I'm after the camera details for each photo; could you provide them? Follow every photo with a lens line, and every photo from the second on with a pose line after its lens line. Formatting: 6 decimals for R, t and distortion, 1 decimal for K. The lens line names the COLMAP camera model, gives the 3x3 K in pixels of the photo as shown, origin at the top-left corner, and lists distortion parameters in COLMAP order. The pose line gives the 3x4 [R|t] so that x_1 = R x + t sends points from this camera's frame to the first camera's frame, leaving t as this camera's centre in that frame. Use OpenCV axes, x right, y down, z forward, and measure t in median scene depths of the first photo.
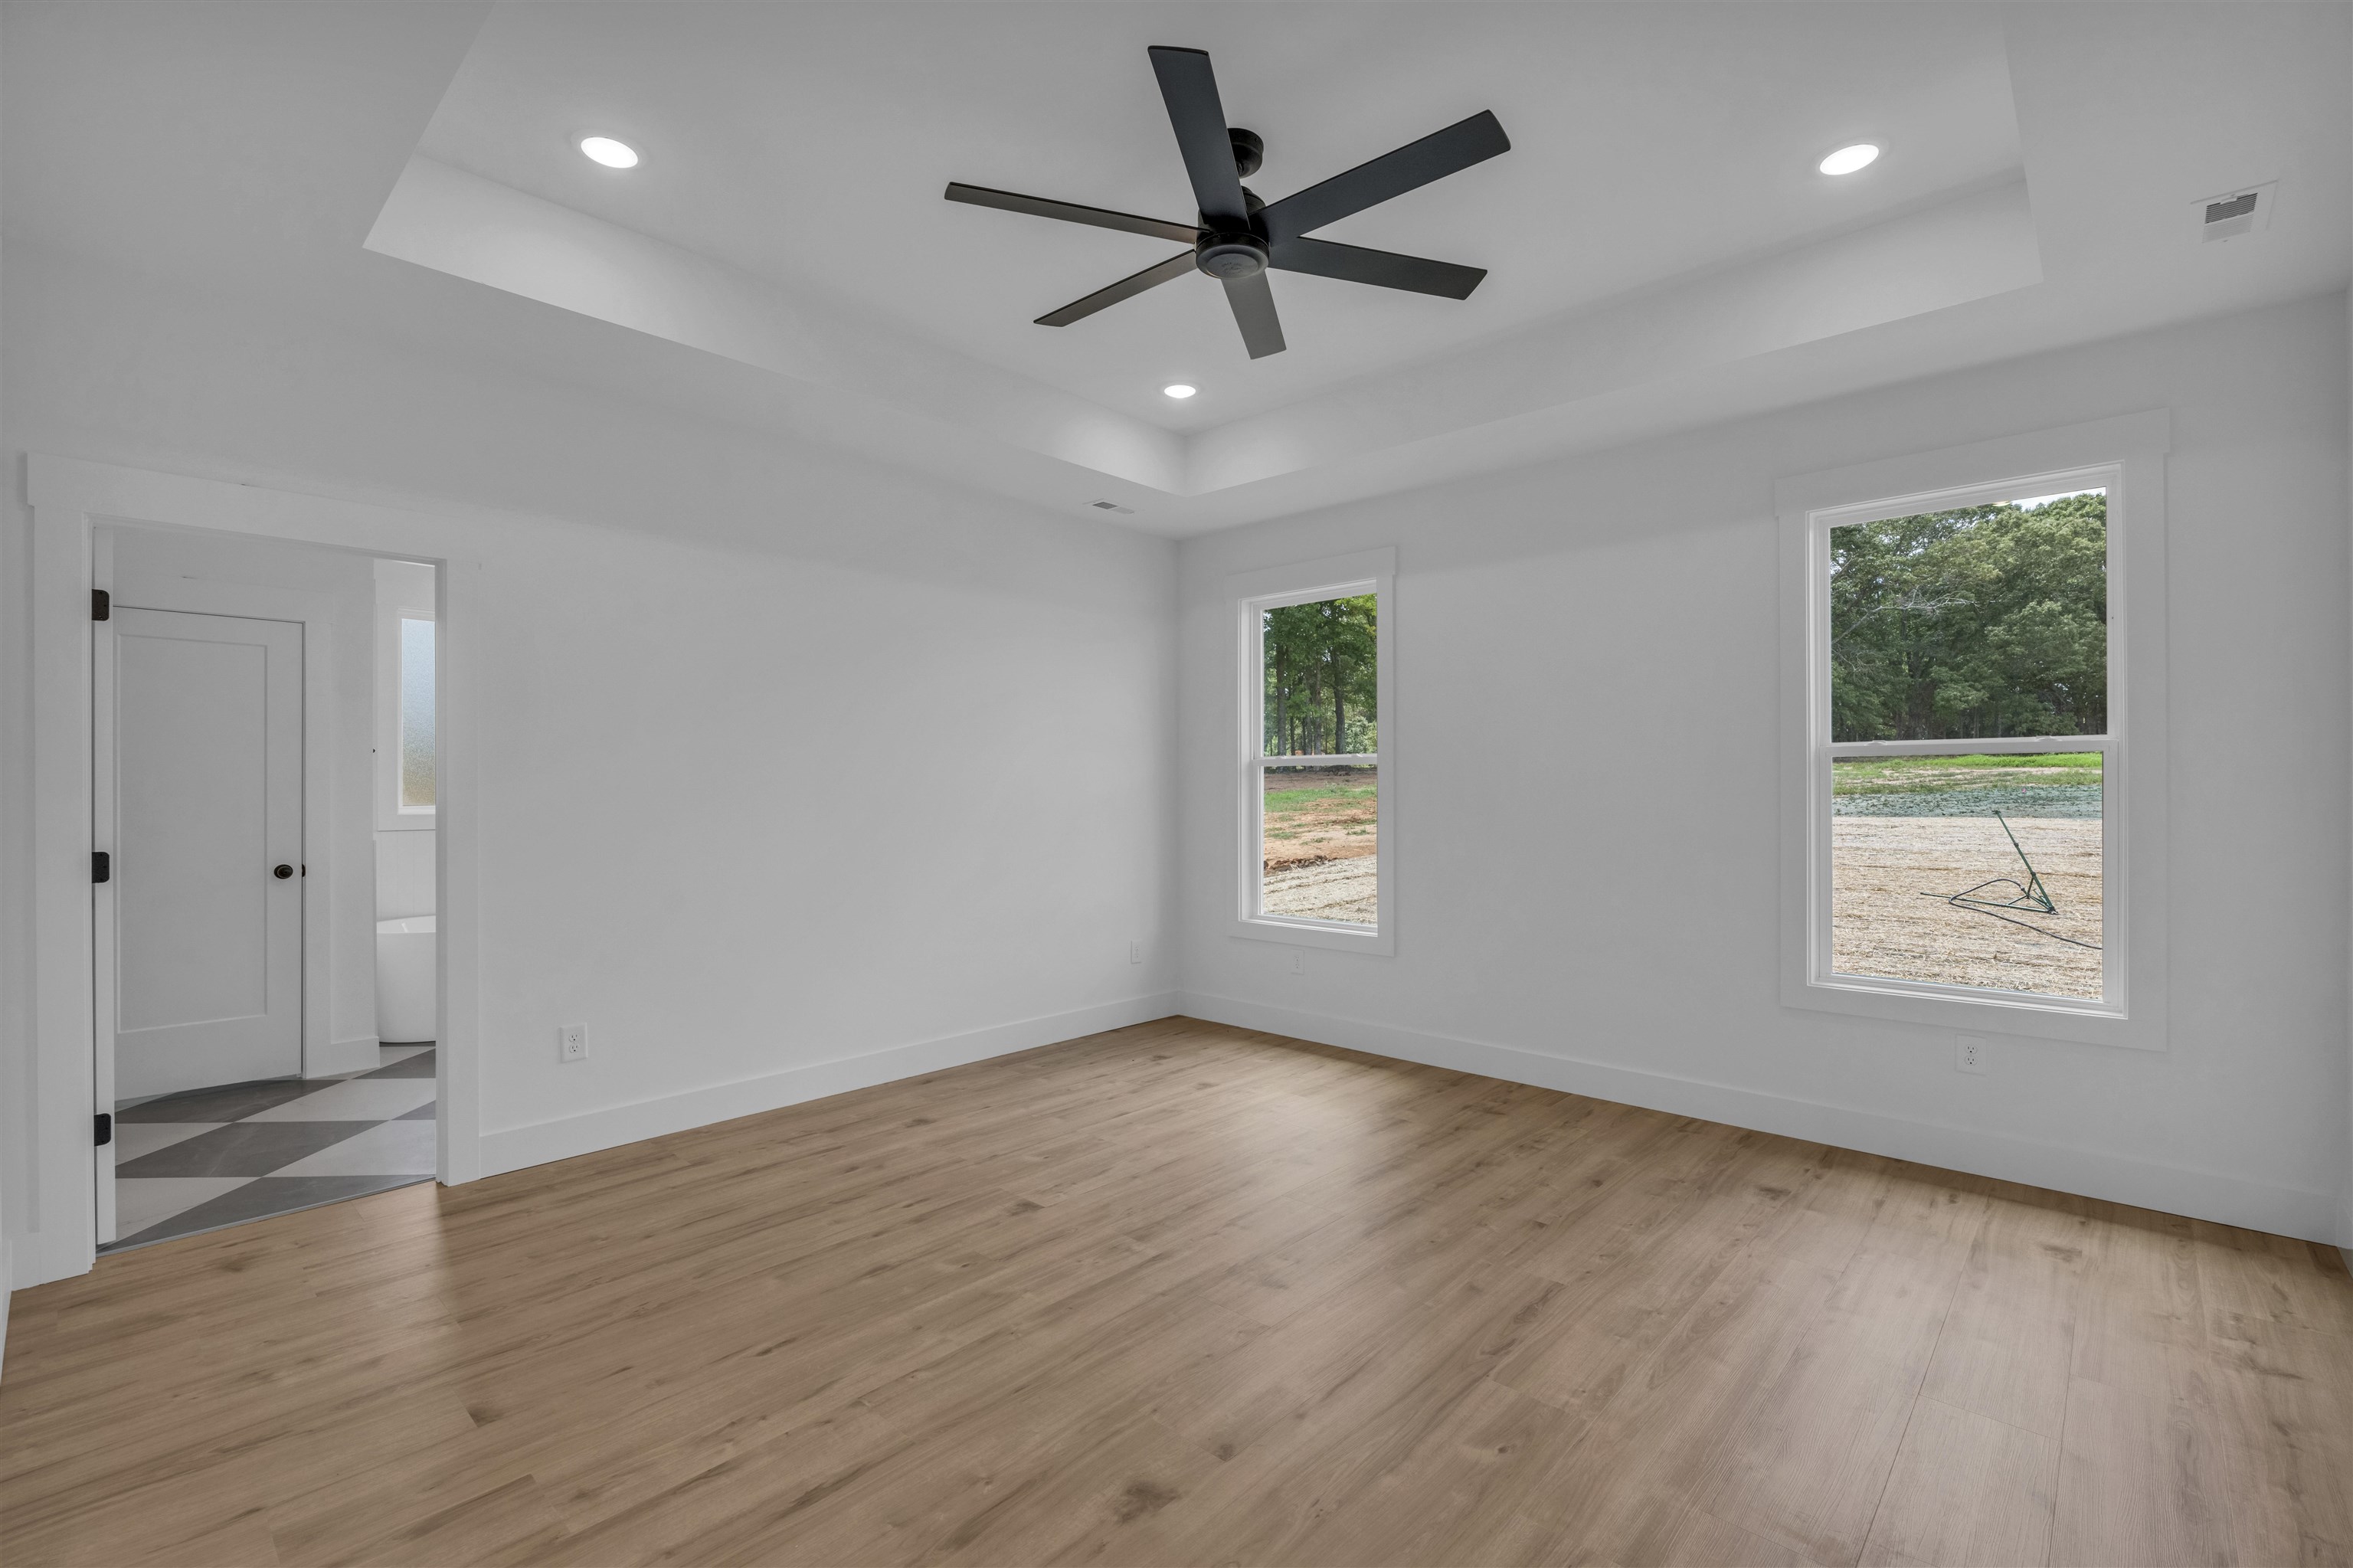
lens RADIAL K [[1053.7, 0, 1178.0], [0, 1053.7, 788.6], [0, 0, 1]] dist [0.003359, 0.000186]
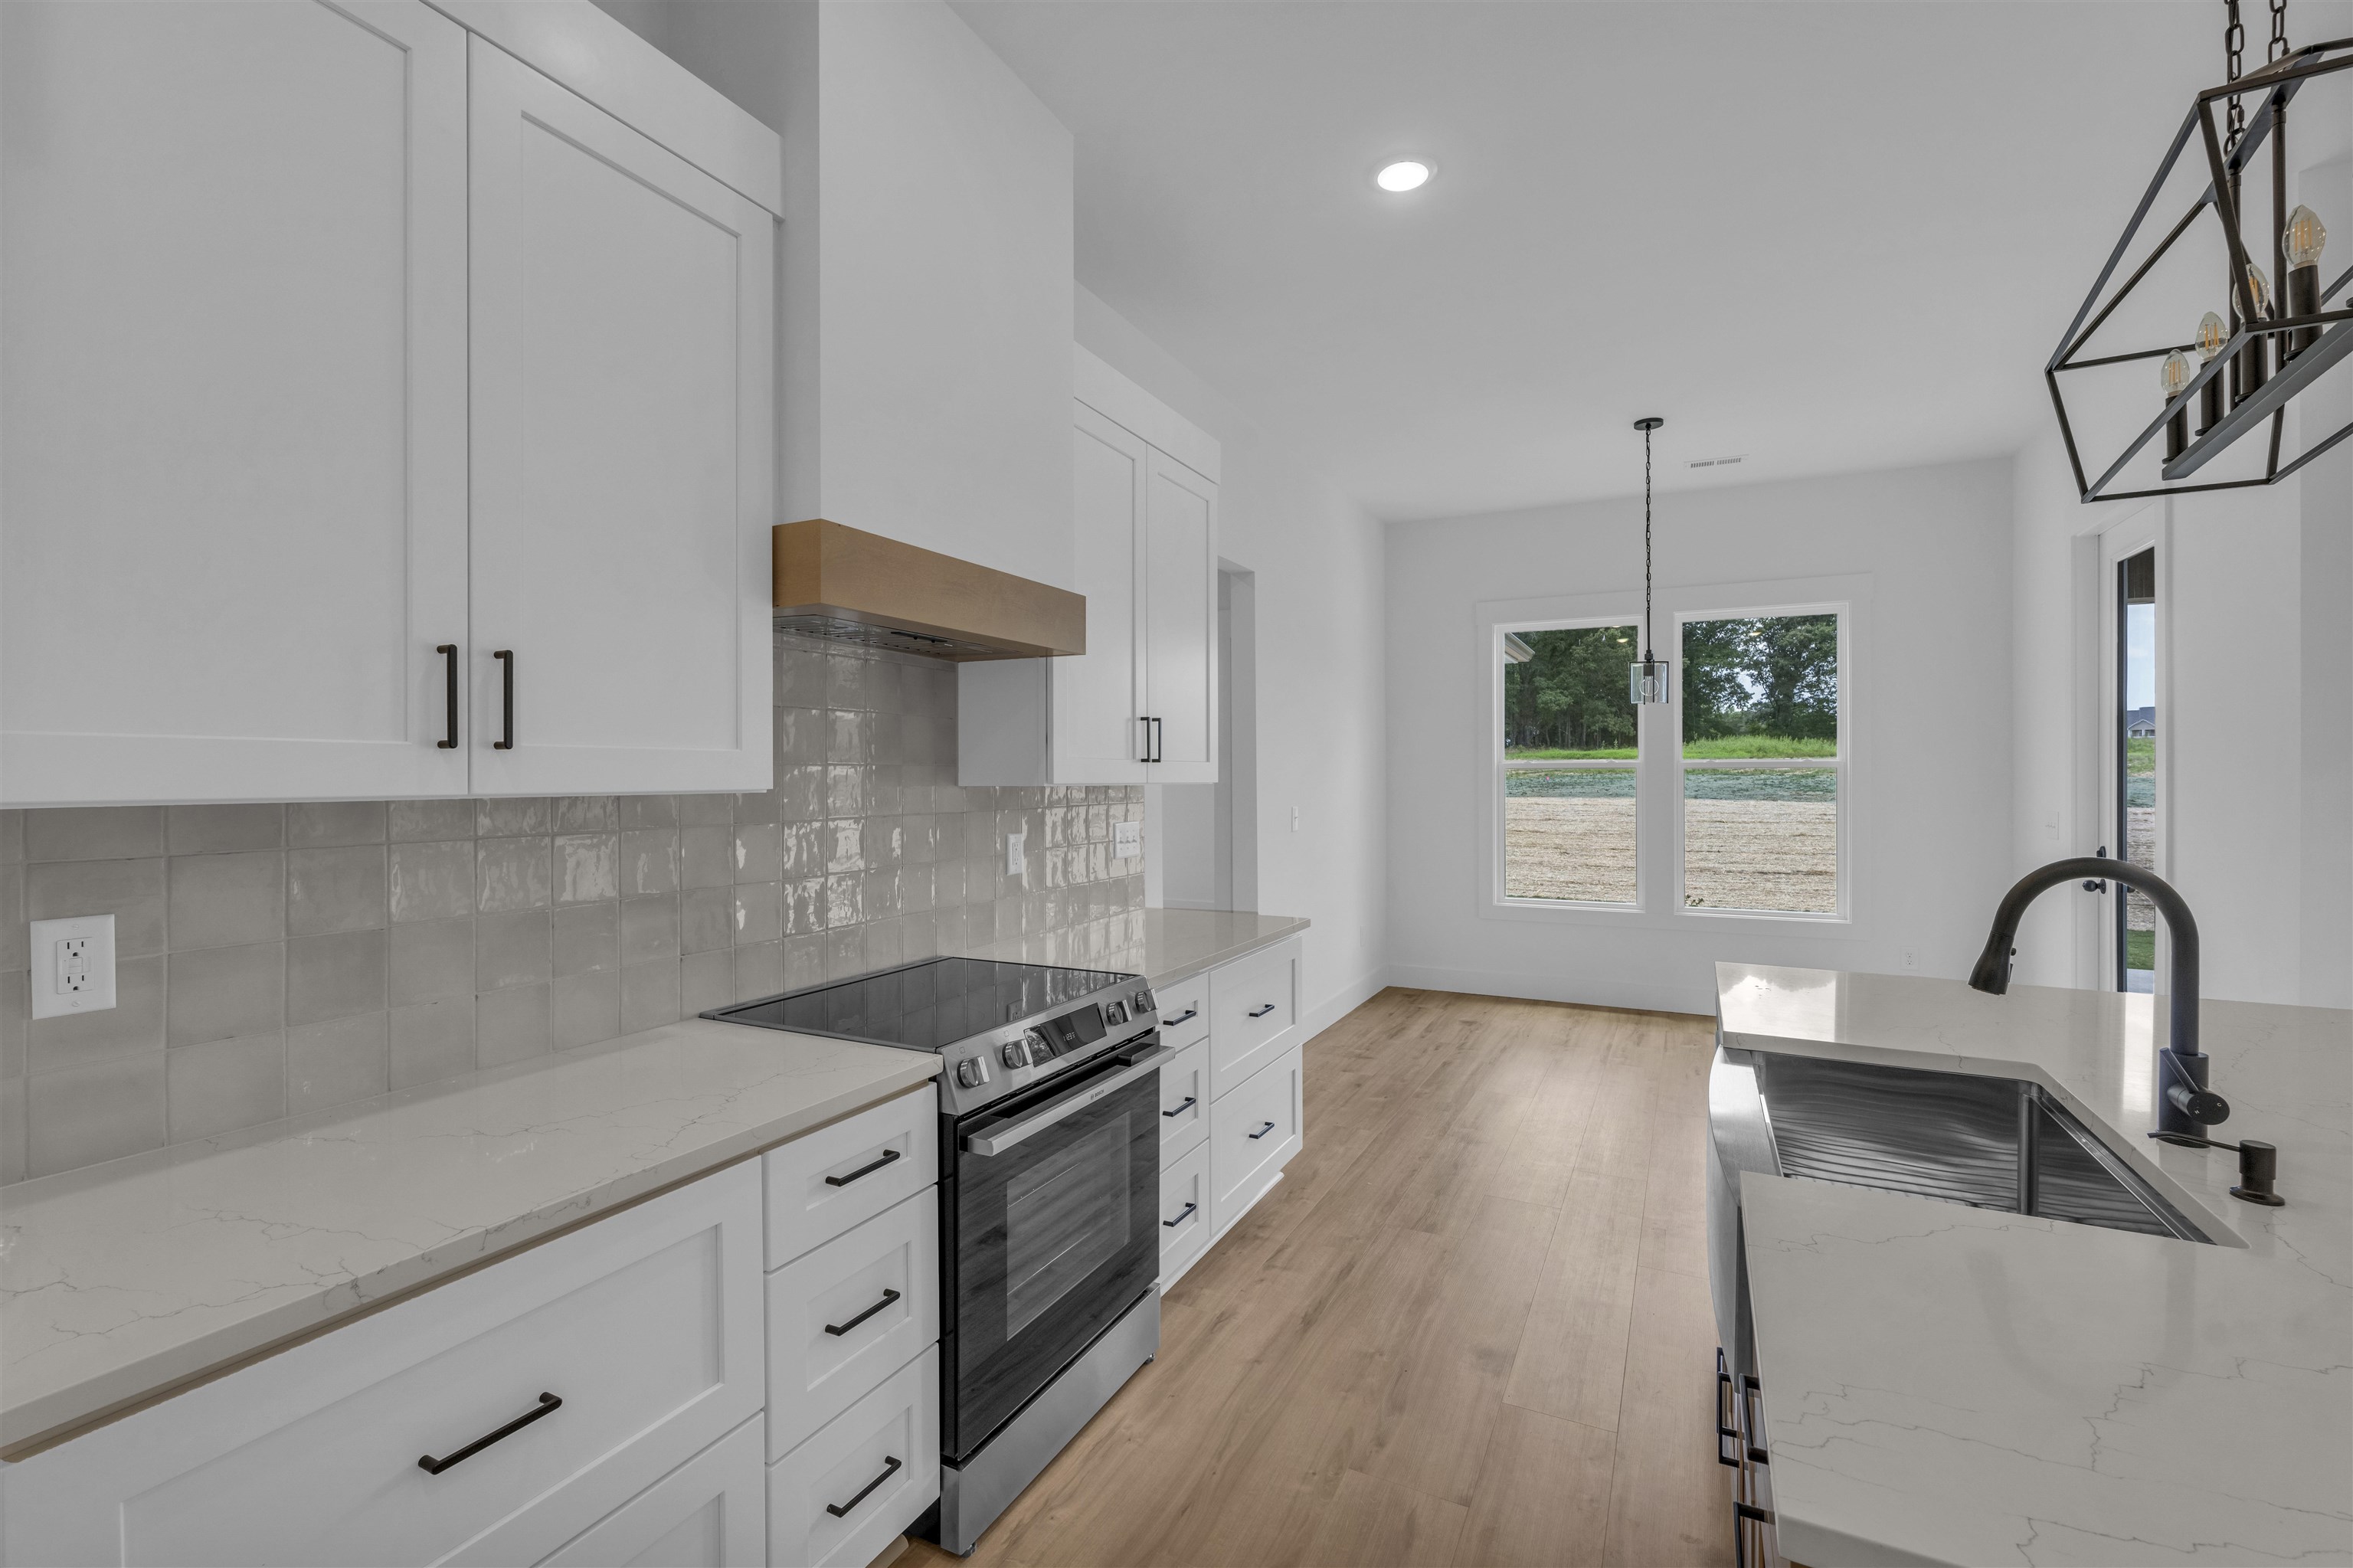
lens RADIAL K [[1053.7, 0, 1175.8], [0, 1053.7, 775.2], [0, 0, 1]] dist [0.003359, 0.000186]
pose [[0.957096, -0.006323, 0.289702, -0.103560], [0.006653, 0.999978, -0.000154, -0.004058], [-0.289694, 0.002074, 0.957117, -0.133391]]
